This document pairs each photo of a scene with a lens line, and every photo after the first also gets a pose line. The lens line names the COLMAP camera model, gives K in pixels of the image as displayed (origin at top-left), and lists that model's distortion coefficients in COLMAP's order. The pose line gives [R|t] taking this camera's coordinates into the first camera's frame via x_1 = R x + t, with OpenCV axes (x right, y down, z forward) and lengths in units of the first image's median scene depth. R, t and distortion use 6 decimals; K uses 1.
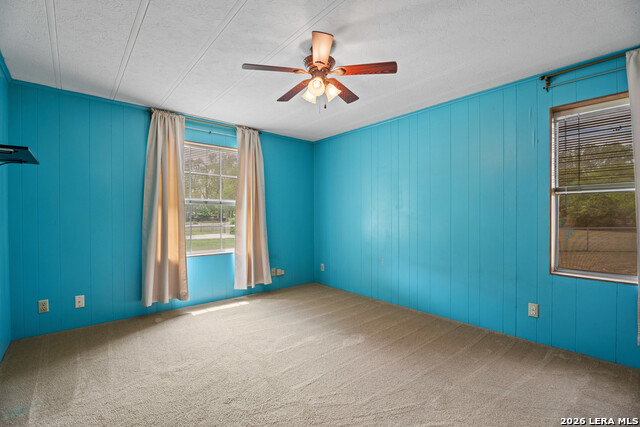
lens RADIAL K [[287.1, 0, 320.6], [0, 287.1, 213.5], [0, 0, 1]] dist [-0.010611, -0.000870]
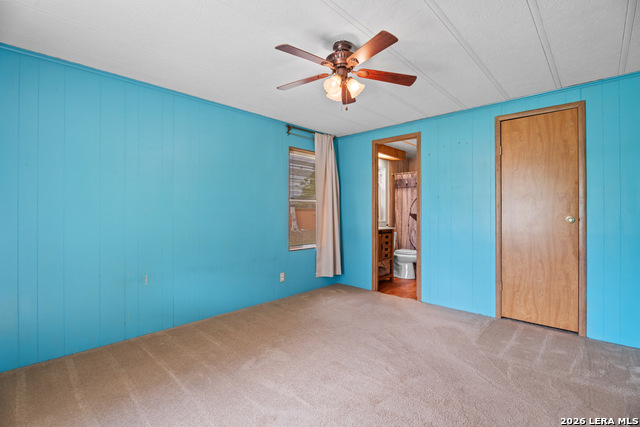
lens RADIAL K [[287.1, 0, 320.0], [0, 287.1, 214.4], [0, 0, 1]] dist [-0.010611, -0.000870]
pose [[-0.072927, -0.010484, 0.997282, -0.796512], [-0.007952, 0.999919, 0.009930, -0.010020], [-0.997306, -0.007206, -0.073005, 0.935746]]
